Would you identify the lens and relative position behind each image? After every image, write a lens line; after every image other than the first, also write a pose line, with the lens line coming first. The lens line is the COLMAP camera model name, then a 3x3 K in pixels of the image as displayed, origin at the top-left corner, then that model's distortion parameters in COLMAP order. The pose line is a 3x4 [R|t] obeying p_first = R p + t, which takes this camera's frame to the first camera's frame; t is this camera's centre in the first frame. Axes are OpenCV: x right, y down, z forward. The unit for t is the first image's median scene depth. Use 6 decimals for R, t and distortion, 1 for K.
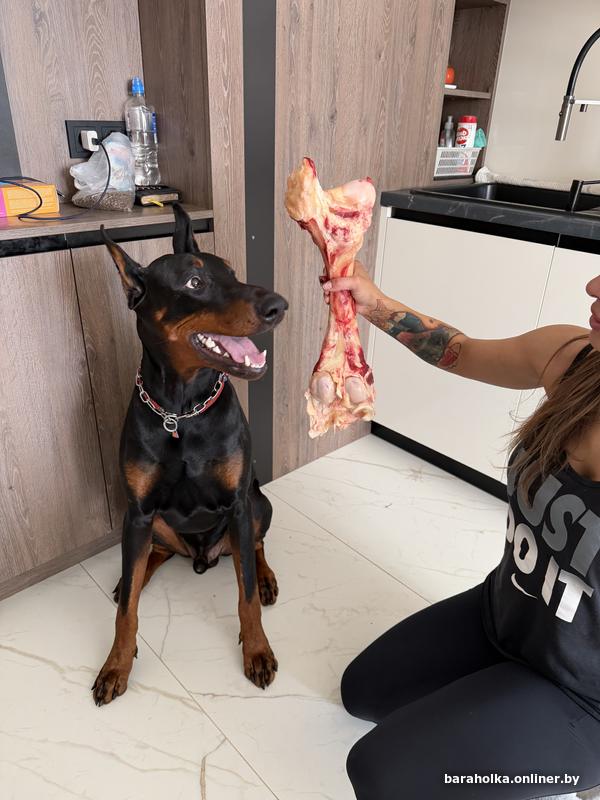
lens RADIAL K [[567.6, 0, 300.0], [0, 567.6, 400.0], [0, 0, 1]] dist [-0.009298, -0.005983]
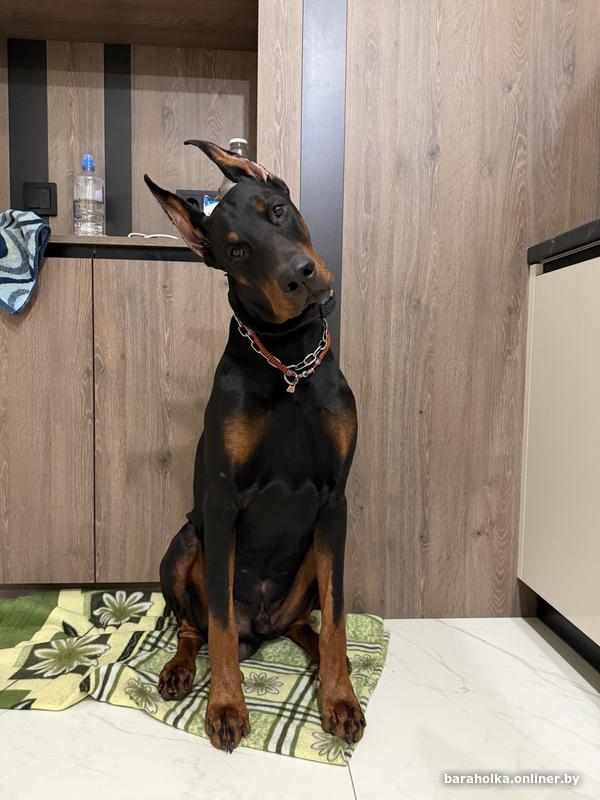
lens RADIAL K [[567.6, 0, 300.0], [0, 567.6, 400.0], [0, 0, 1]] dist [-0.009298, -0.005983]
pose [[0.777326, 0.023938, -0.628643, 0.441855], [-0.274204, 0.912251, -0.304319, 0.149655], [0.566195, 0.408932, 0.715680, 0.425692]]
